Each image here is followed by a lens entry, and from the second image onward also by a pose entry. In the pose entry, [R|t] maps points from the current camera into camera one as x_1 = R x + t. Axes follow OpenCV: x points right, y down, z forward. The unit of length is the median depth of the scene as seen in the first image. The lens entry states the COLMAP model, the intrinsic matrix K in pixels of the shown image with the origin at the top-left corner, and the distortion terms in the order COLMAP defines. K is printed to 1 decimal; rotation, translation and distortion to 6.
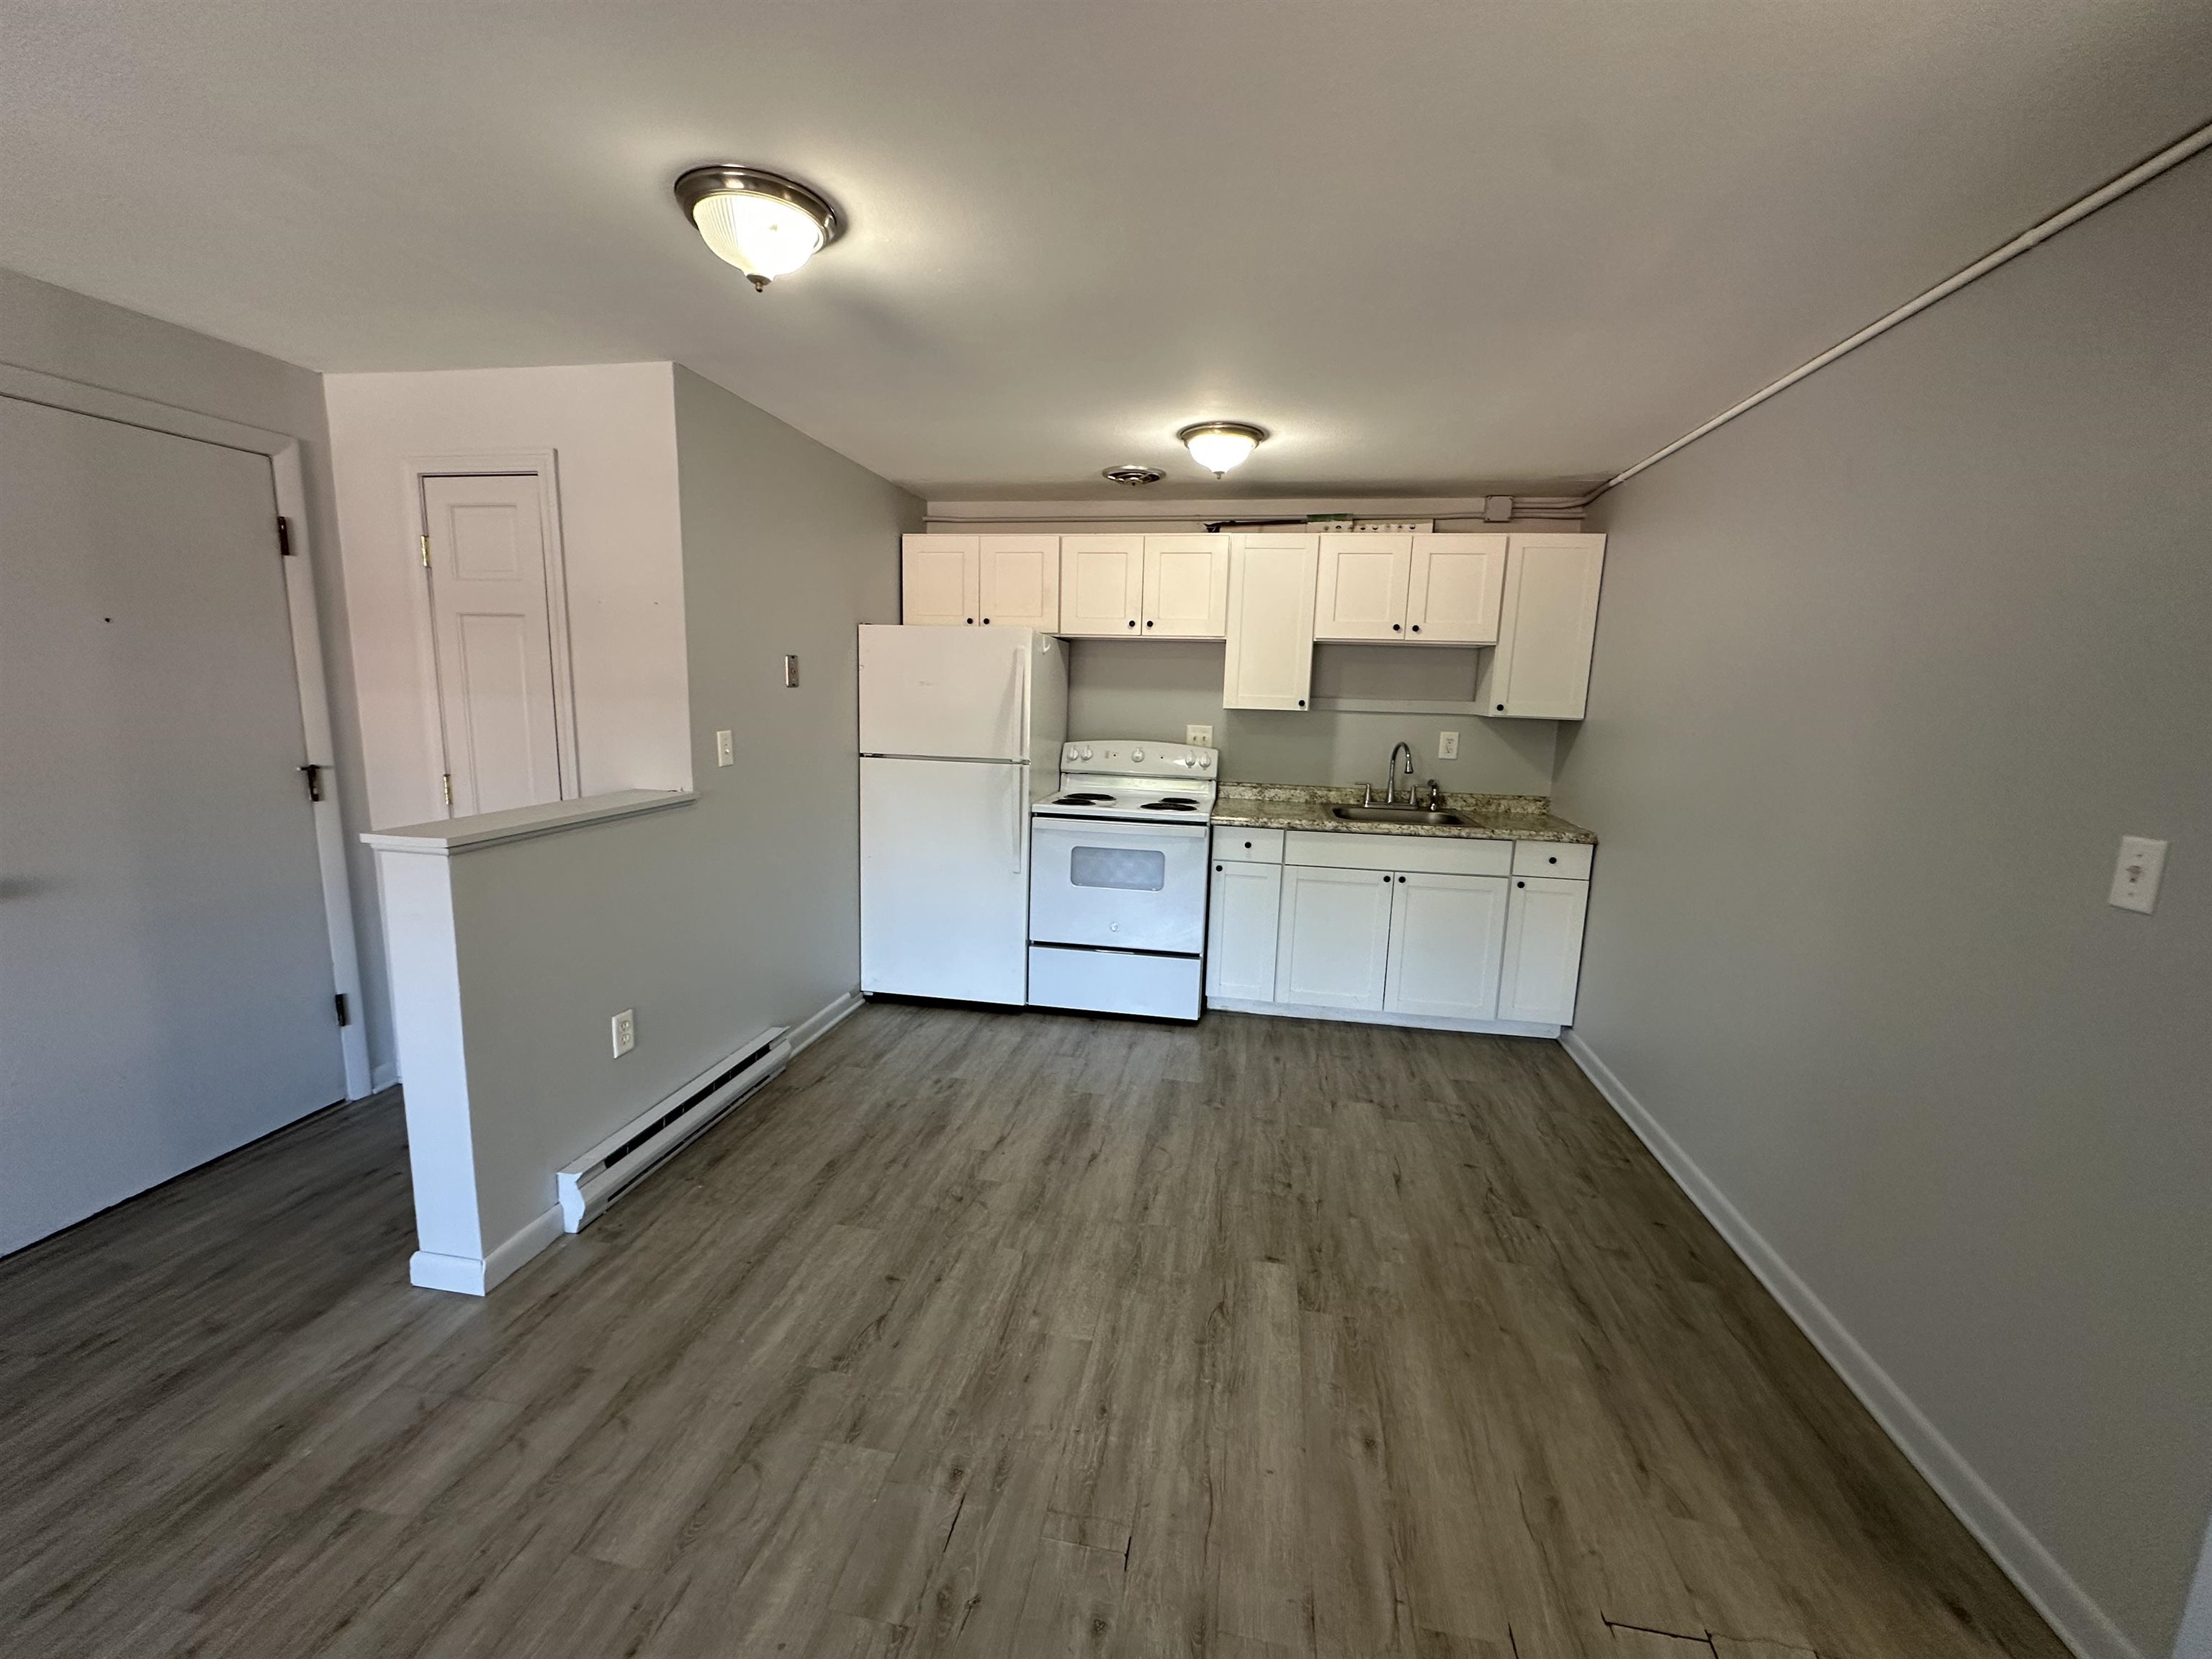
lens RADIAL K [[883.4, 0, 1102.7], [0, 883.4, 831.5], [0, 0, 1]] dist [-0.005028, 0.000976]
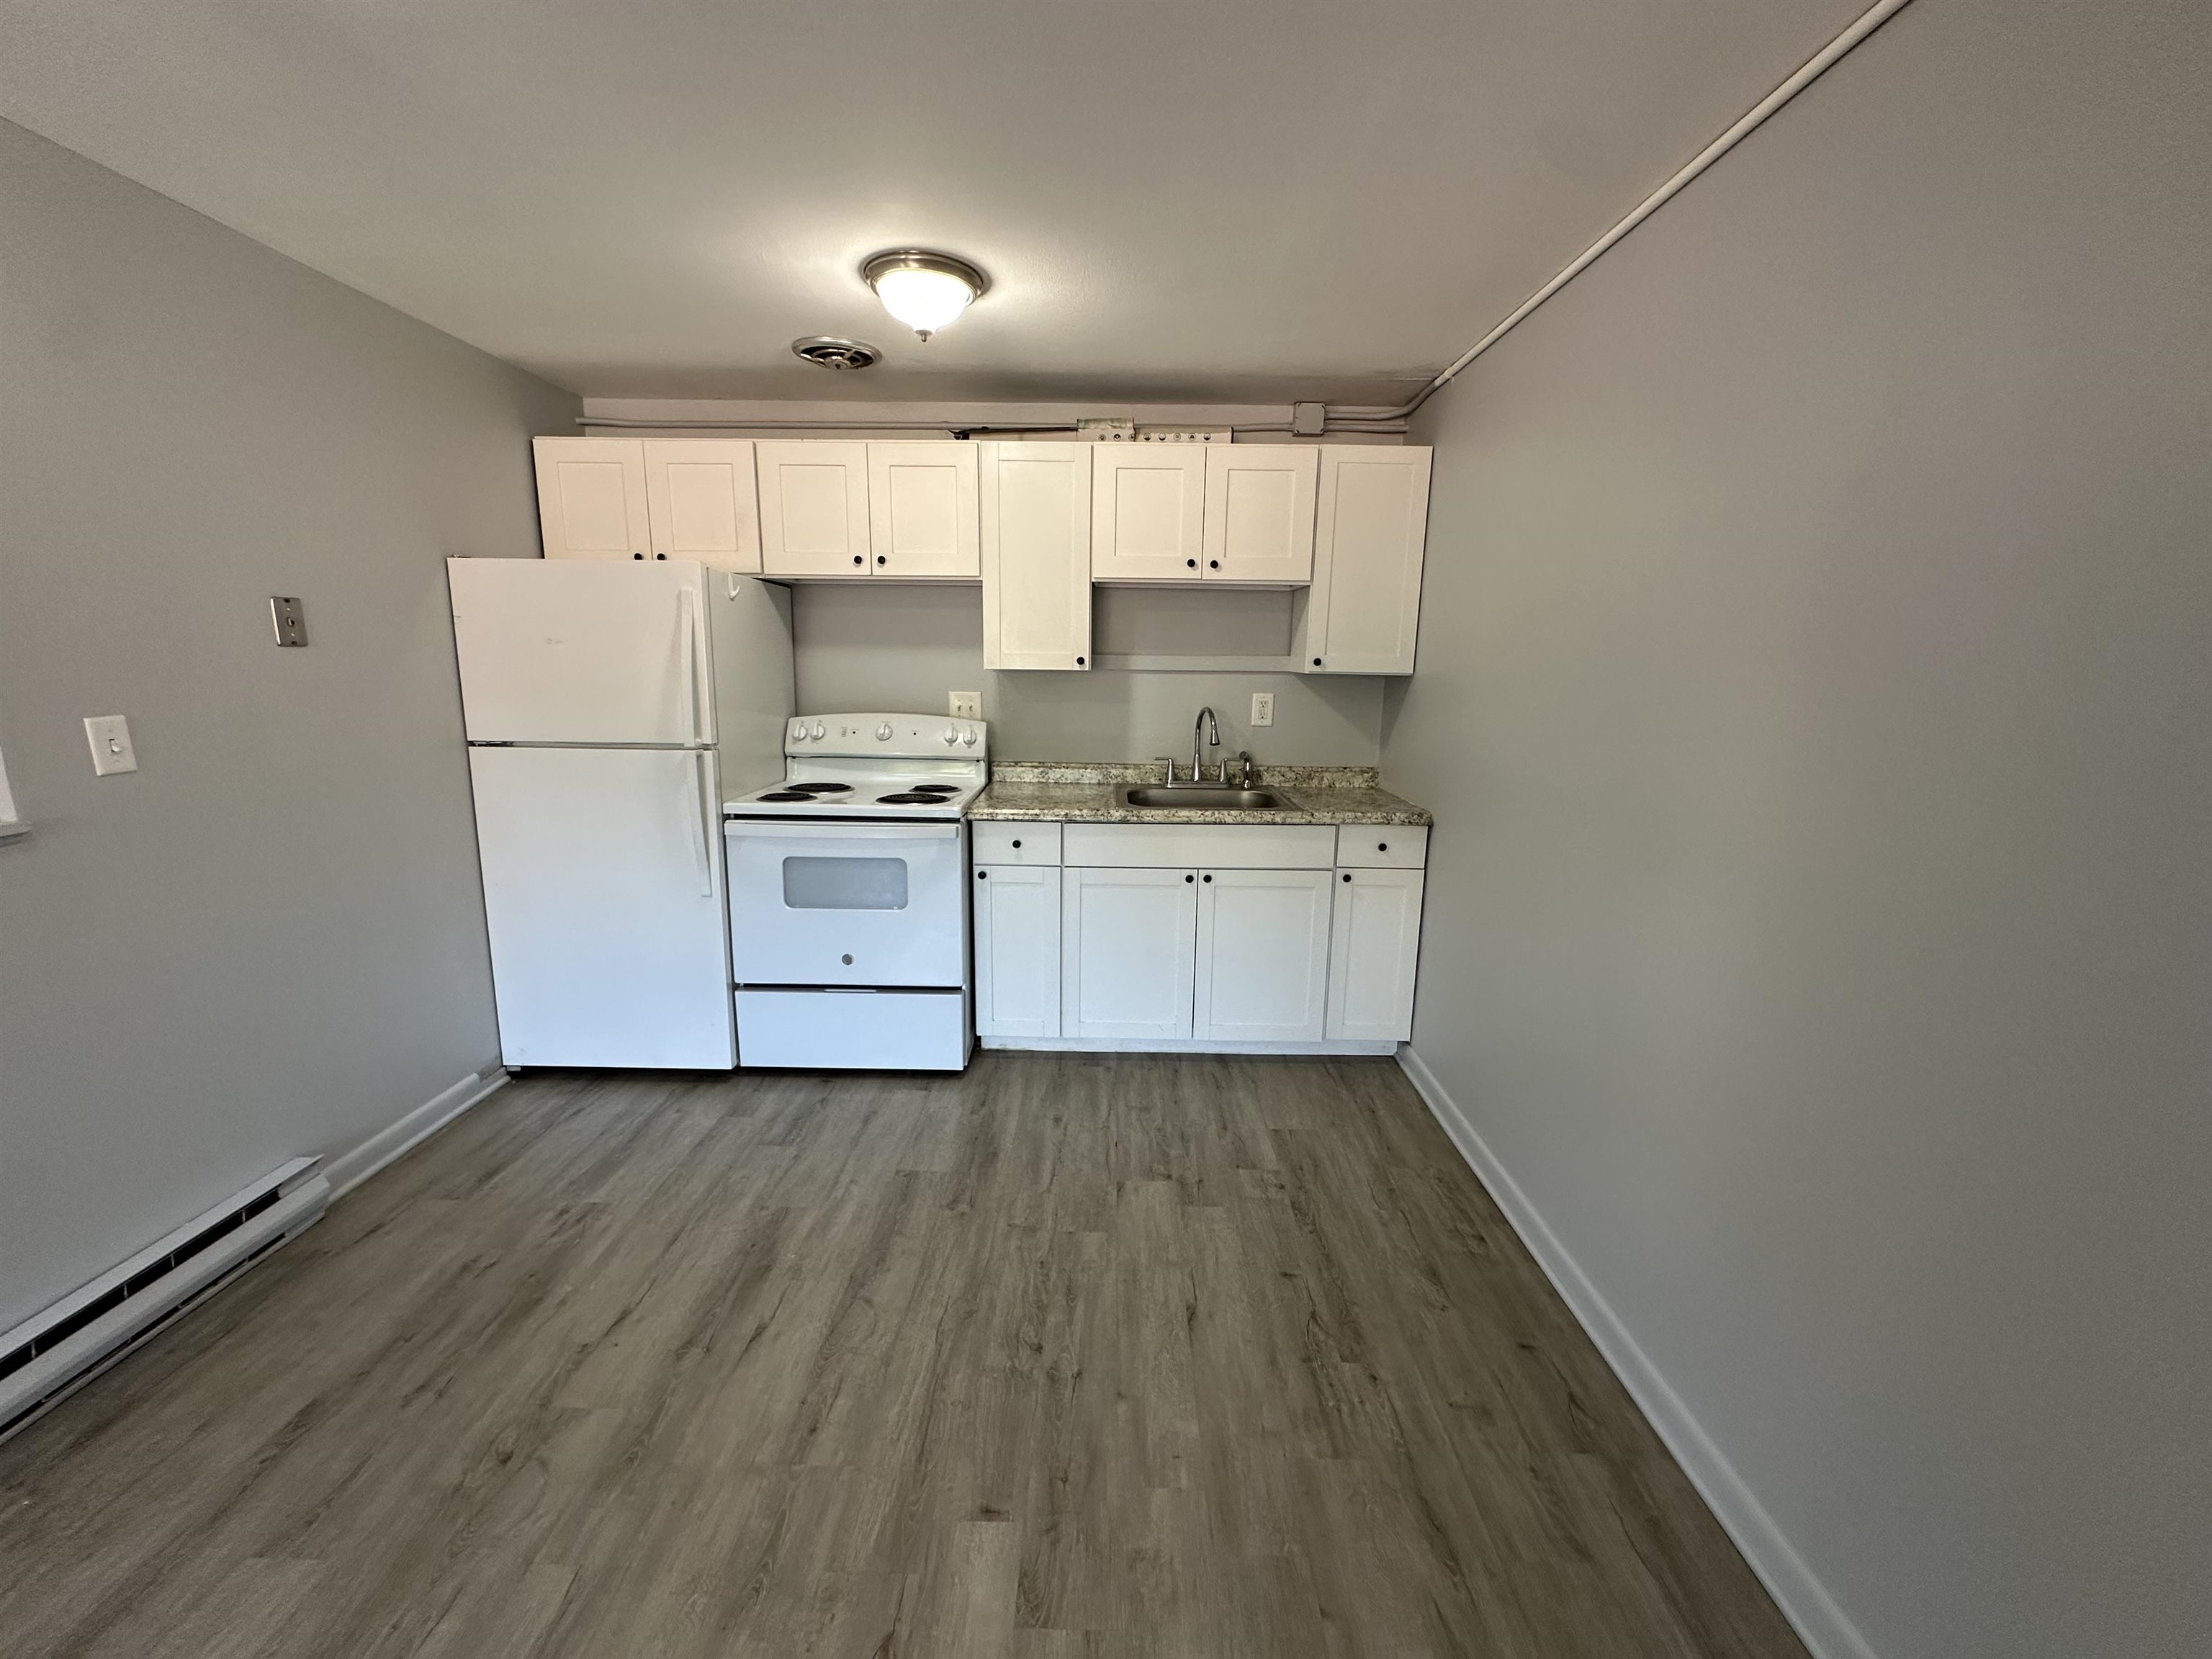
lens RADIAL K [[883.4, 0, 1102.7], [0, 883.4, 831.5], [0, 0, 1]] dist [-0.005028, 0.000976]
pose [[0.986328, -0.045939, 0.158263, 0.134038], [0.040303, 0.998440, 0.038644, -0.026279], [-0.159792, -0.031737, 0.986640, 0.249976]]
